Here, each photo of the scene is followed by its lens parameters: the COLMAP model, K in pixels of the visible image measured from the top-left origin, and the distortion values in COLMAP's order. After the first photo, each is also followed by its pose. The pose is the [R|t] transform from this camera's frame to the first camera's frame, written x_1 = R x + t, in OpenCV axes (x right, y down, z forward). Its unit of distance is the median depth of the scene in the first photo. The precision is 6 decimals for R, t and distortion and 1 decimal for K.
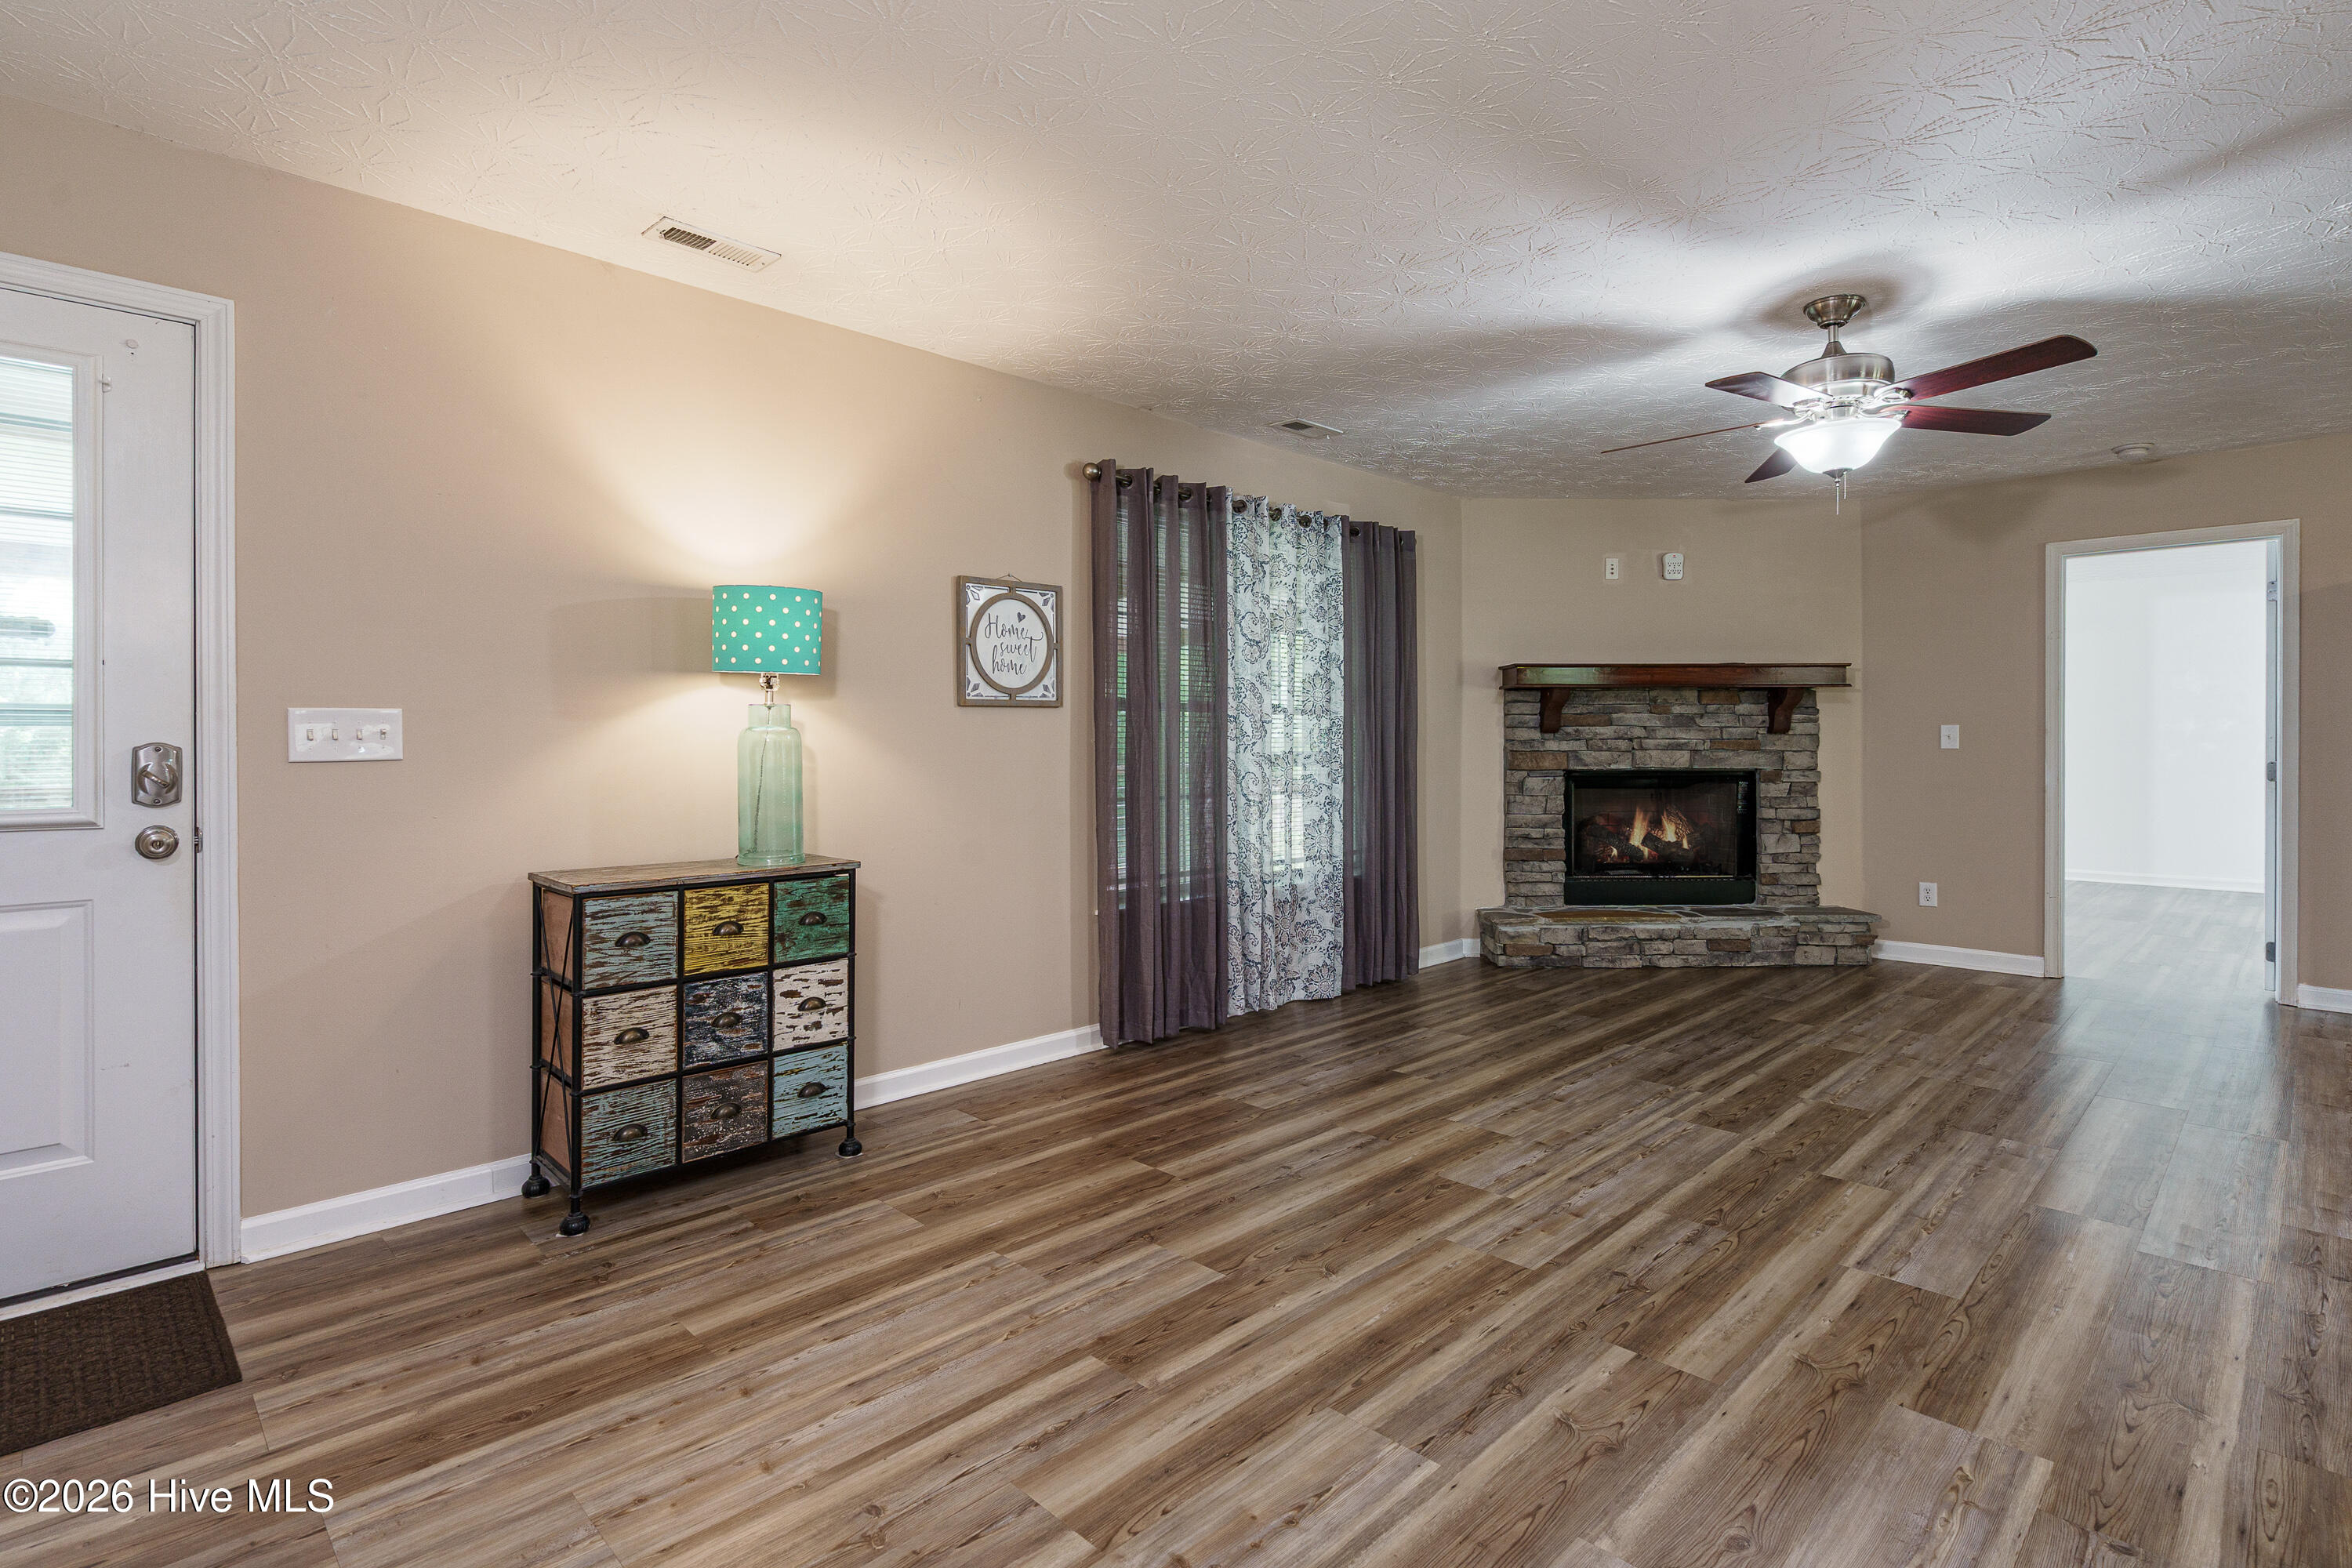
lens RADIAL K [[1059.7, 0, 1195.9], [0, 1059.7, 776.7], [0, 0, 1]] dist [-0.000995, -0.000052]
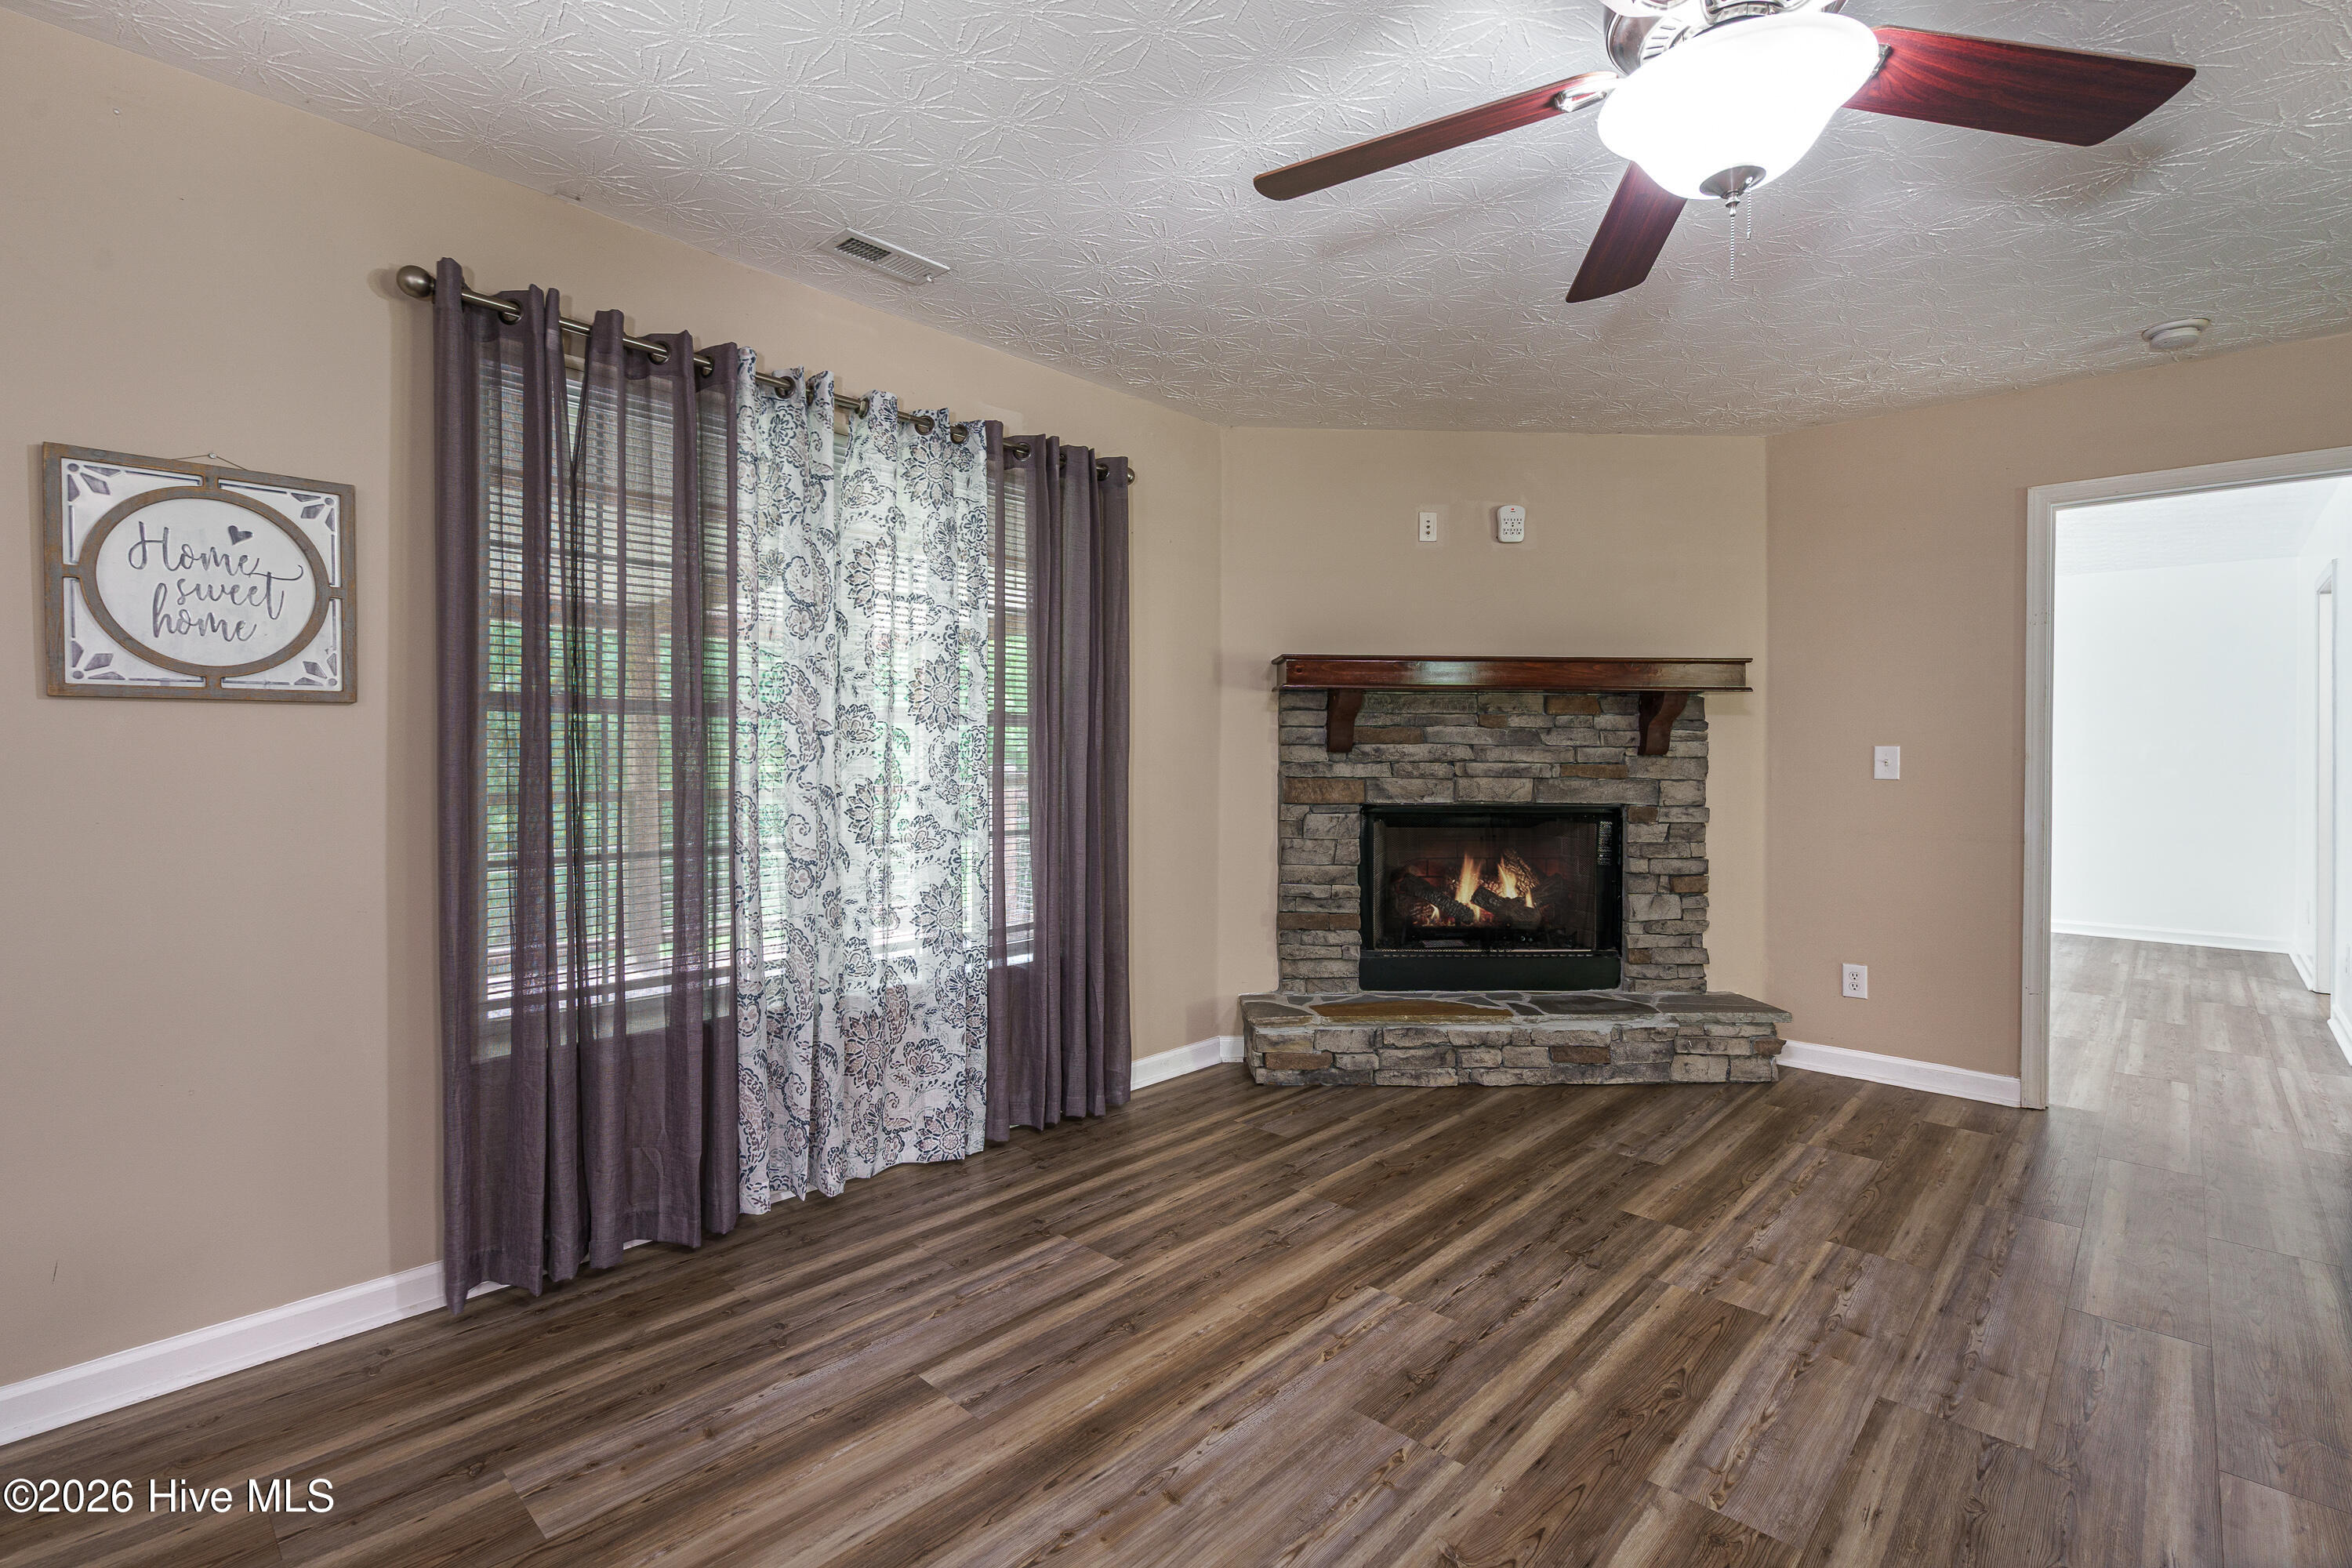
lens RADIAL K [[1012.9, 0, 1153.6], [0, 1012.9, 788.2], [0, 0, 1]] dist [-0.001850, 0.000819]
pose [[0.999709, 0.006970, 0.023086, 0.229886], [-0.006979, 0.999976, 0.000307, -0.019776], [-0.023083, -0.000468, 0.999733, 0.376161]]
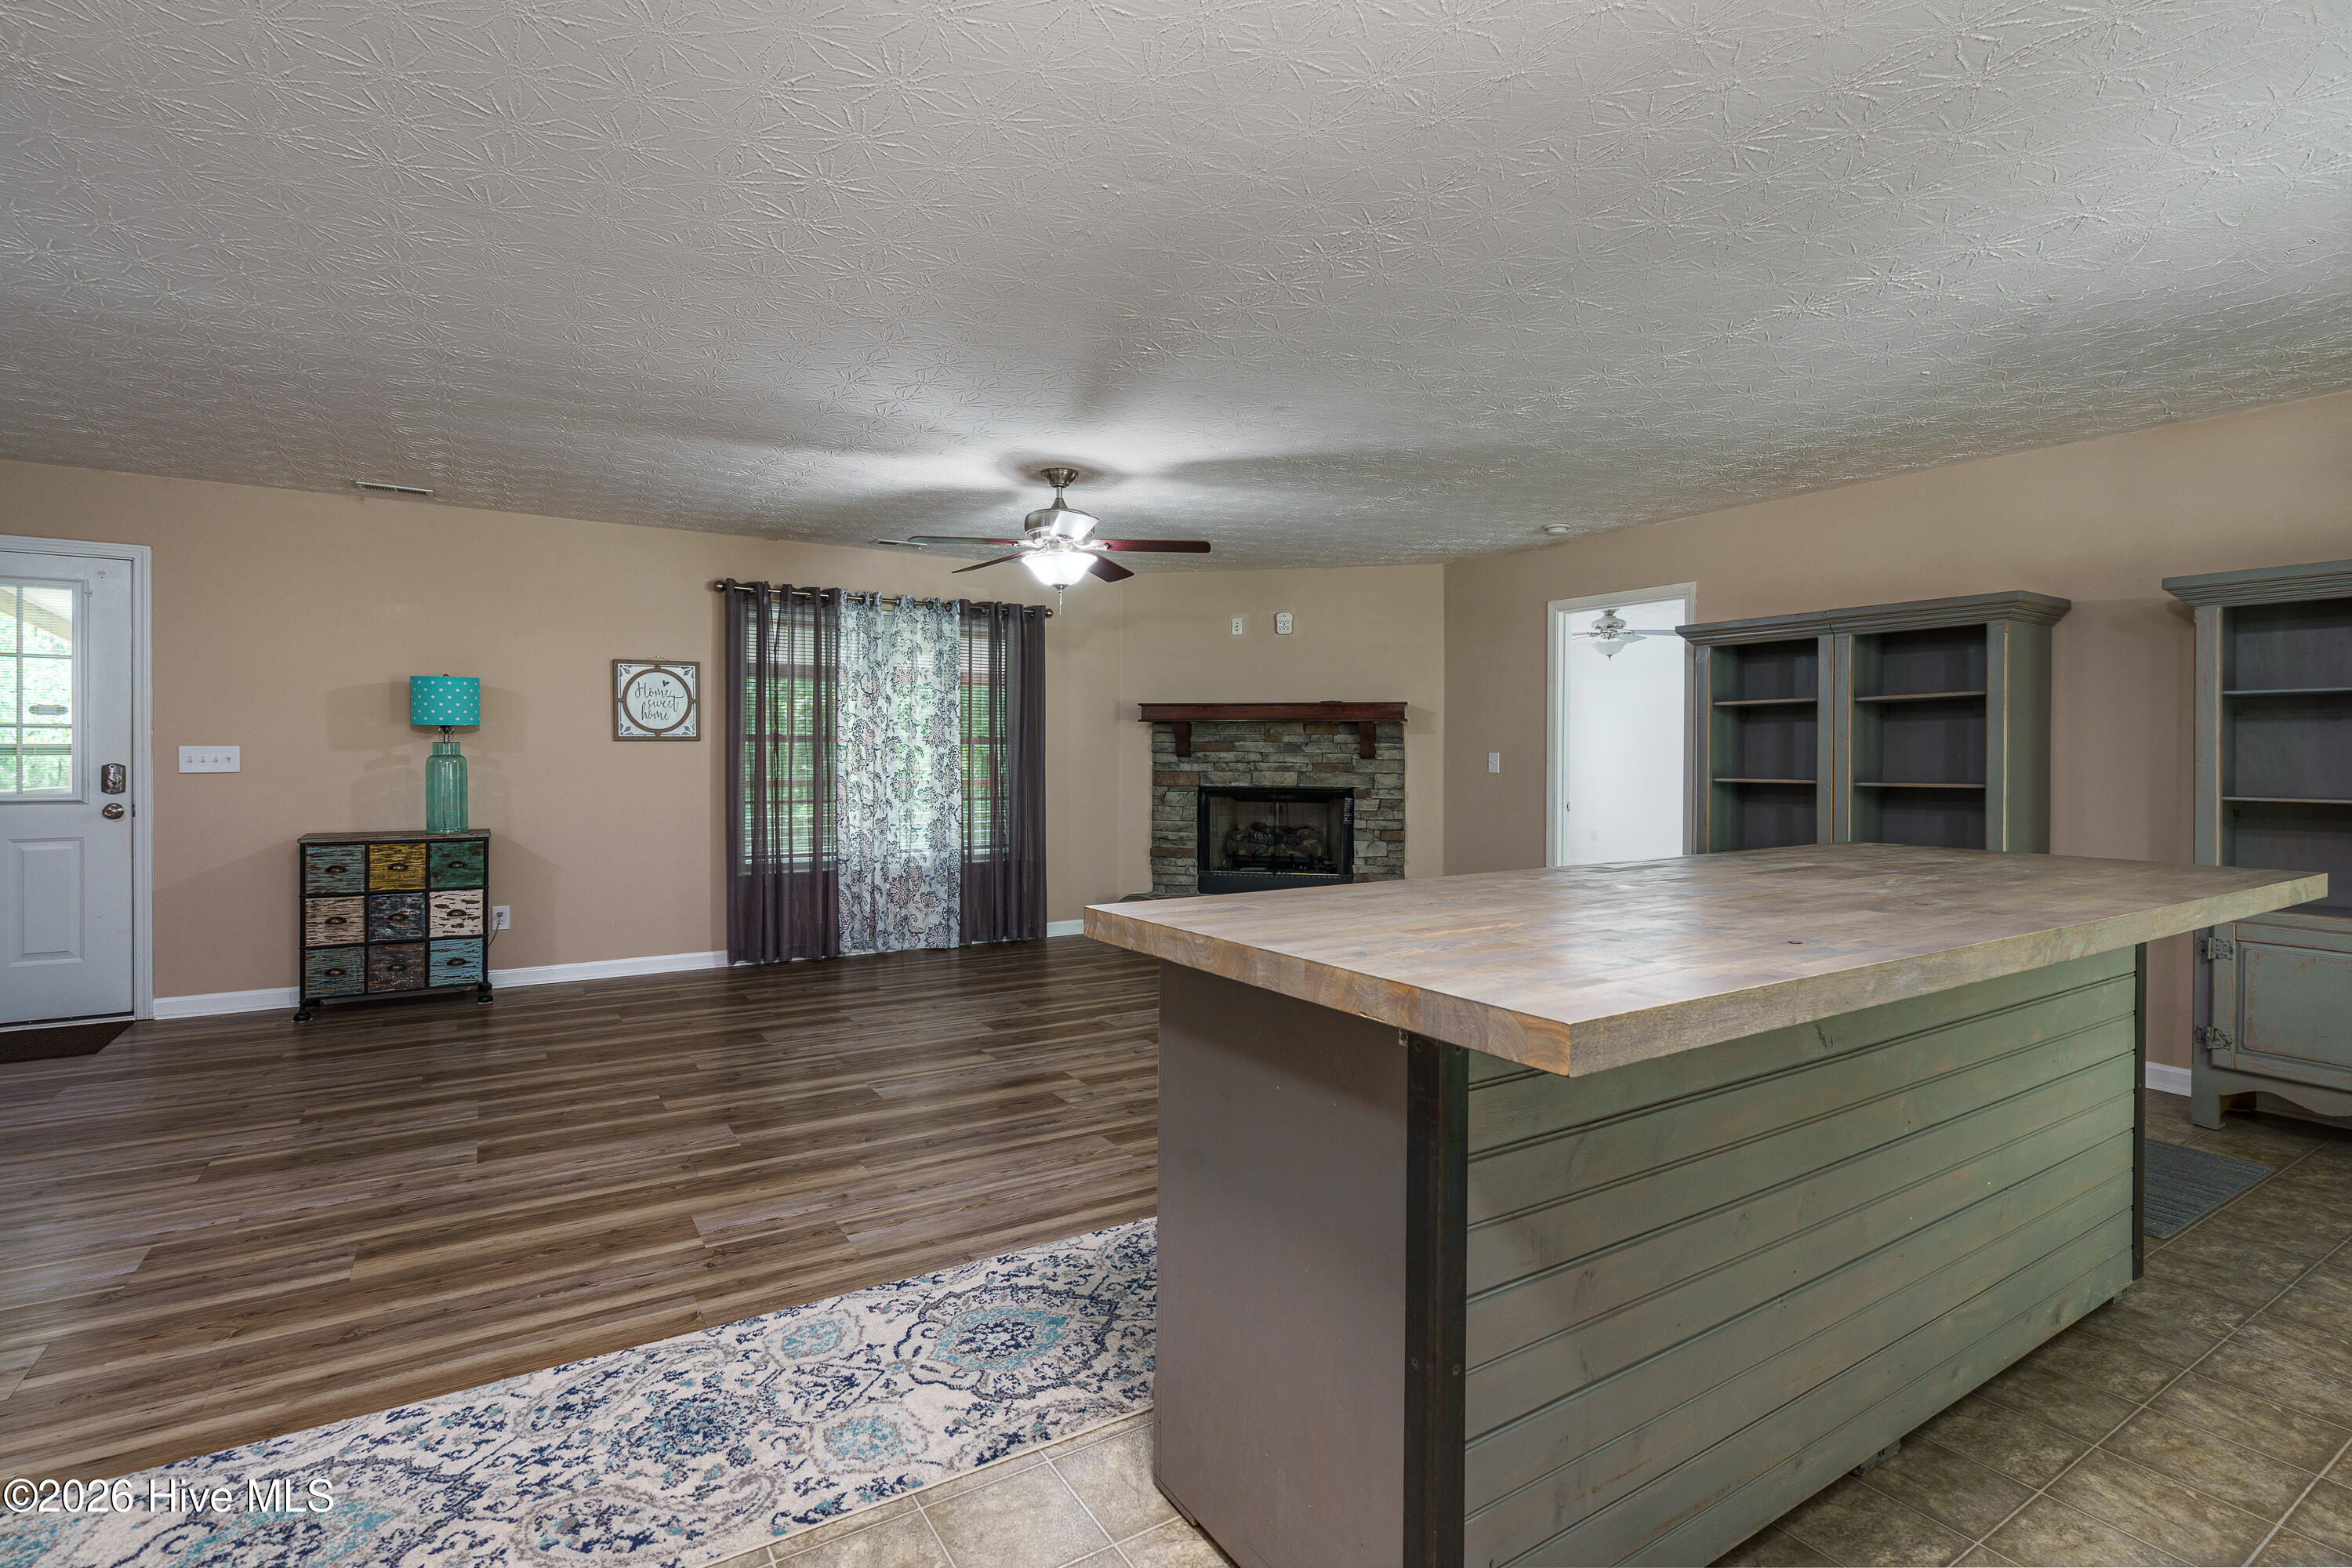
lens RADIAL K [[1010.5, 0, 1169.1], [0, 1010.5, 791.0], [0, 0, 1]] dist [0.000603, 0.000365]
pose [[0.974106, 0.014360, -0.225637, 0.709418], [-0.013626, 0.999896, 0.004811, -0.007314], [0.225683, -0.001612, 0.974199, -0.222962]]
